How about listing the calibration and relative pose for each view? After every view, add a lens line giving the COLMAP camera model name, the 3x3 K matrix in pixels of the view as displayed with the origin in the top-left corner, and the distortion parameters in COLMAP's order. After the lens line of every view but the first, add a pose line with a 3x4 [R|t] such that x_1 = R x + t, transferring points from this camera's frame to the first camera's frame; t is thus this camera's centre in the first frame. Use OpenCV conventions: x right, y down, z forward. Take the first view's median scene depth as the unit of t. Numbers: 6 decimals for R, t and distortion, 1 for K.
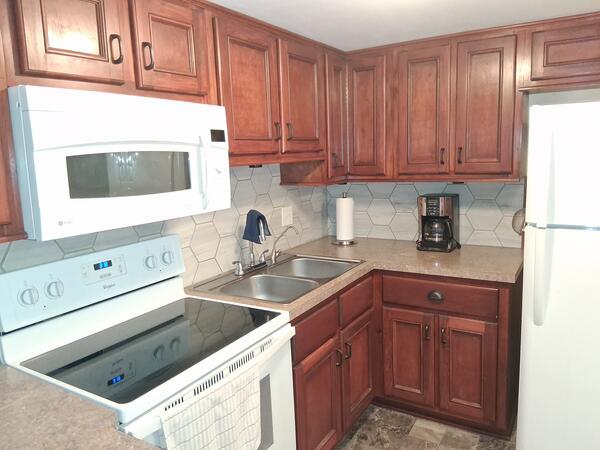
lens RADIAL K [[452.7, 0, 299.7], [0, 452.7, 222.6], [0, 0, 1]] dist [0.069616, -0.115352]
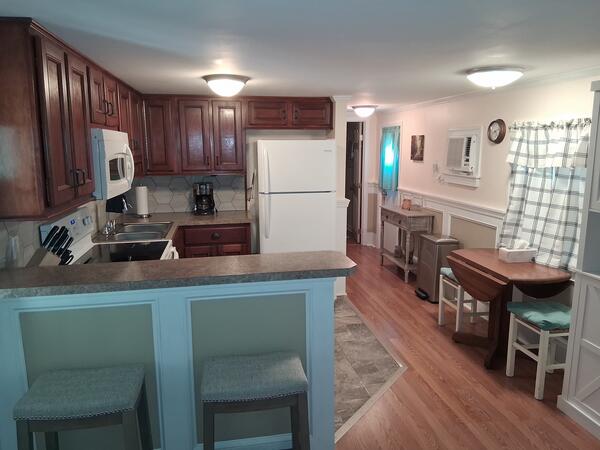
lens RADIAL K [[452.7, 0, 300.7], [0, 452.7, 227.4], [0, 0, 1]] dist [0.069616, -0.115352]
pose [[0.743253, -0.083592, 0.663768, -0.670676], [0.077910, 0.996227, 0.038220, 0.082250], [-0.664459, 0.023307, 0.746961, -0.620287]]
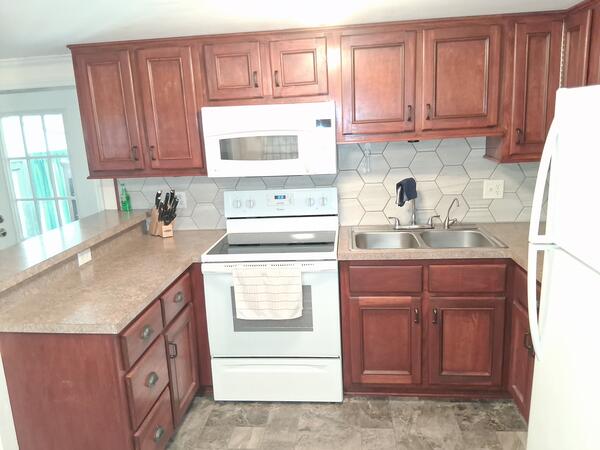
lens RADIAL K [[452.7, 0, 296.9], [0, 452.7, 222.0], [0, 0, 1]] dist [0.069616, -0.115352]
pose [[0.432417, 0.210854, -0.876673, 0.820344], [-0.104174, 0.977445, 0.183708, -0.100930], [0.895636, 0.011888, 0.444630, 0.197416]]
